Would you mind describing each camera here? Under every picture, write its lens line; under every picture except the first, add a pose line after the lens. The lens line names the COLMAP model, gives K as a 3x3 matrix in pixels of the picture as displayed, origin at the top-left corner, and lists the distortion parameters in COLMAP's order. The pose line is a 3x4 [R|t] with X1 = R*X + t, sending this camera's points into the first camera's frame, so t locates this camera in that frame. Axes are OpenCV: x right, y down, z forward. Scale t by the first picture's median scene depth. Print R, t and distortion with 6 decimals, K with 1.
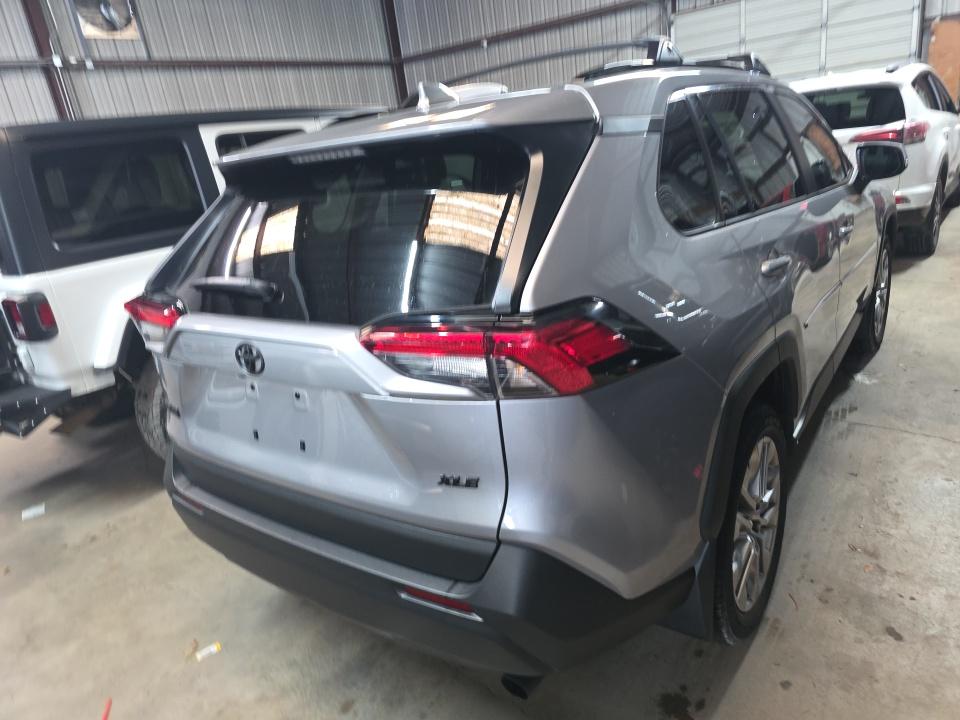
lens RADIAL K [[653.2, 0, 480.0], [0, 653.2, 360.0], [0, 0, 1]] dist [0.022425, -0.006124]
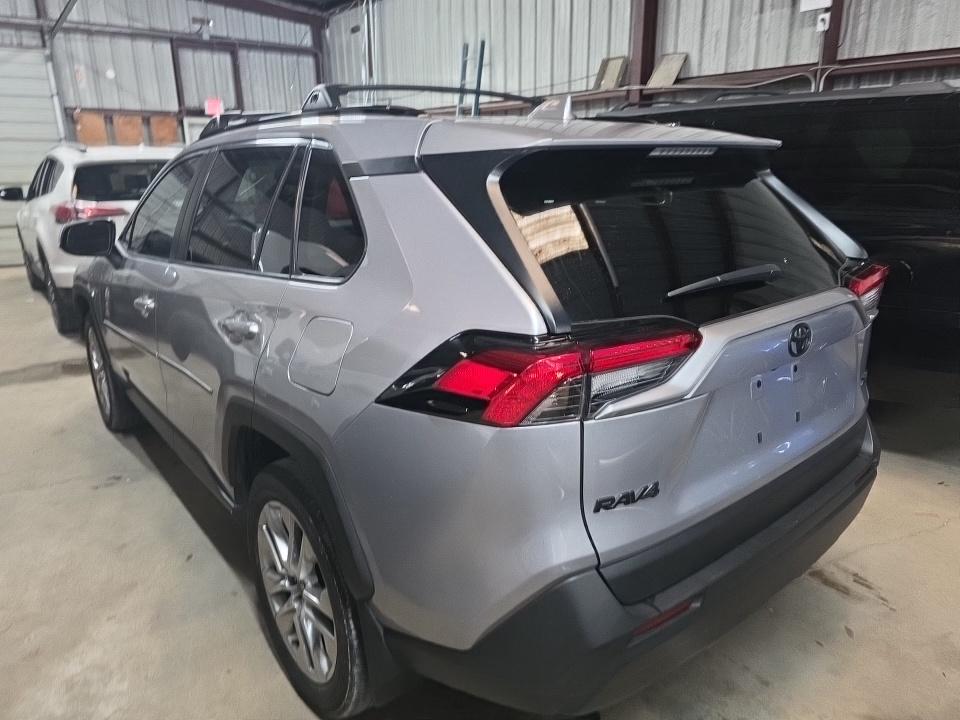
lens RADIAL K [[653.2, 0, 480.0], [0, 653.2, 360.0], [0, 0, 1]] dist [0.022425, -0.006124]
pose [[0.297176, -0.172335, 0.939141, -0.724312], [0.292072, 0.952838, 0.082427, -0.099019], [-0.909054, 0.249802, 0.333495, 0.573069]]
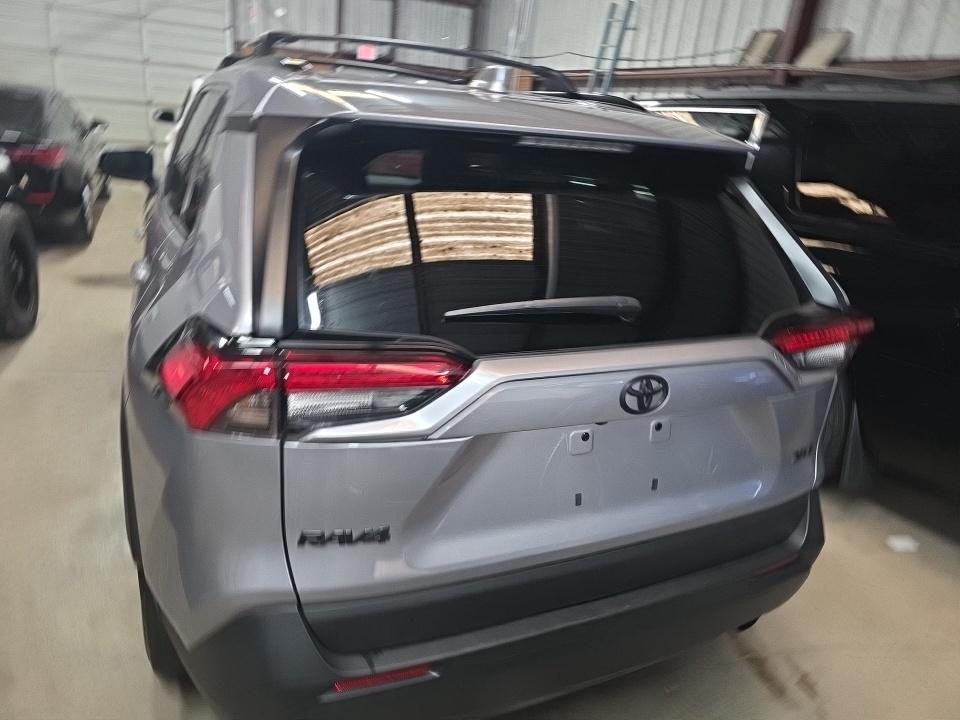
lens RADIAL K [[653.2, 0, 480.0], [0, 653.2, 360.0], [0, 0, 1]] dist [0.022425, -0.006124]
pose [[0.521567, -0.145128, 0.840777, -0.571460], [0.136671, 0.986914, 0.085570, -0.071132], [-0.842193, 0.070279, 0.534576, 0.385622]]
